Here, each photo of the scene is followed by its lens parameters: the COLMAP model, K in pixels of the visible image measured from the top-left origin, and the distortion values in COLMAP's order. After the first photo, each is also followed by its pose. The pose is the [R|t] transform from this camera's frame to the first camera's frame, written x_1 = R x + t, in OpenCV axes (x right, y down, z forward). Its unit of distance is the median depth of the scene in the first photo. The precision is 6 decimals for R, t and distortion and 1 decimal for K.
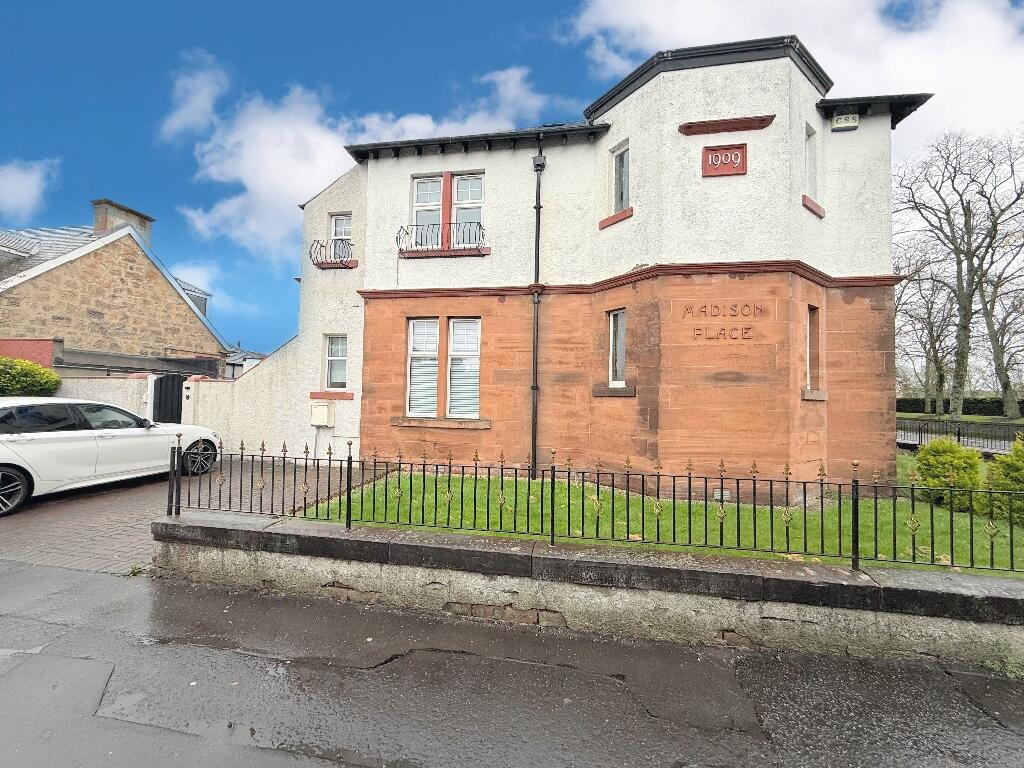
lens RADIAL K [[408.7, 0, 512.0], [0, 408.7, 384.0], [0, 0, 1]] dist [0.001920, 0.000190]
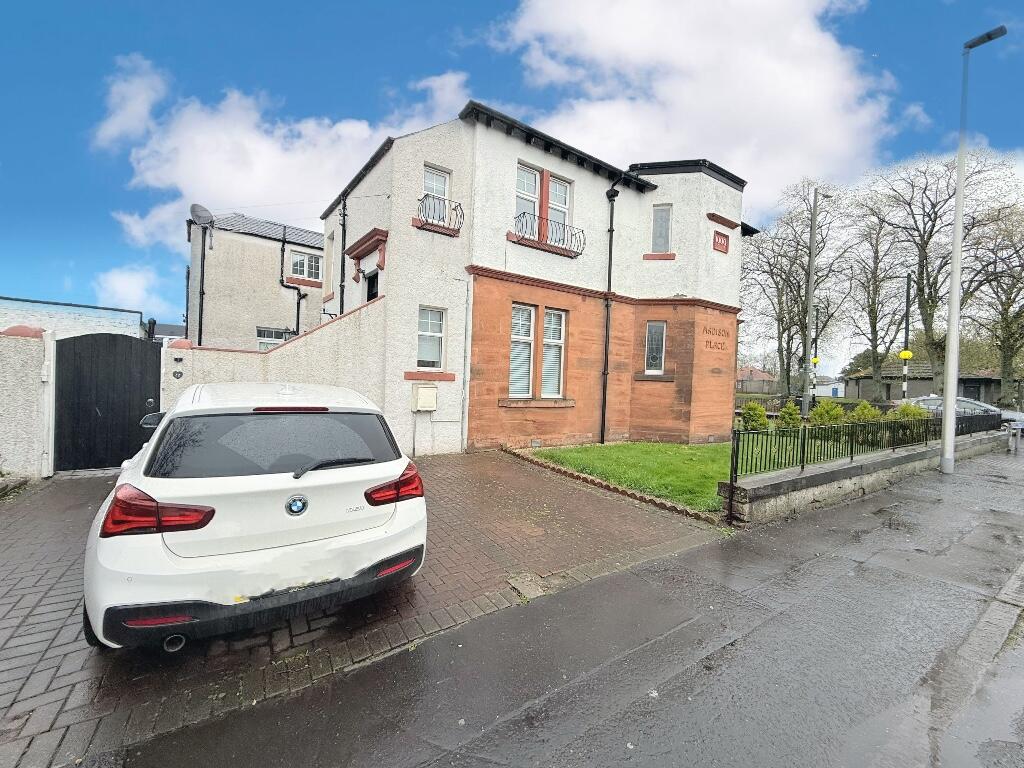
lens RADIAL K [[408.7, 0, 512.0], [0, 408.7, 384.0], [0, 0, 1]] dist [0.001920, 0.000190]
pose [[0.733905, -0.002321, 0.679248, -0.999418], [-0.045520, 0.997578, 0.052591, -0.010784], [-0.677725, -0.069516, 0.732022, 0.247895]]
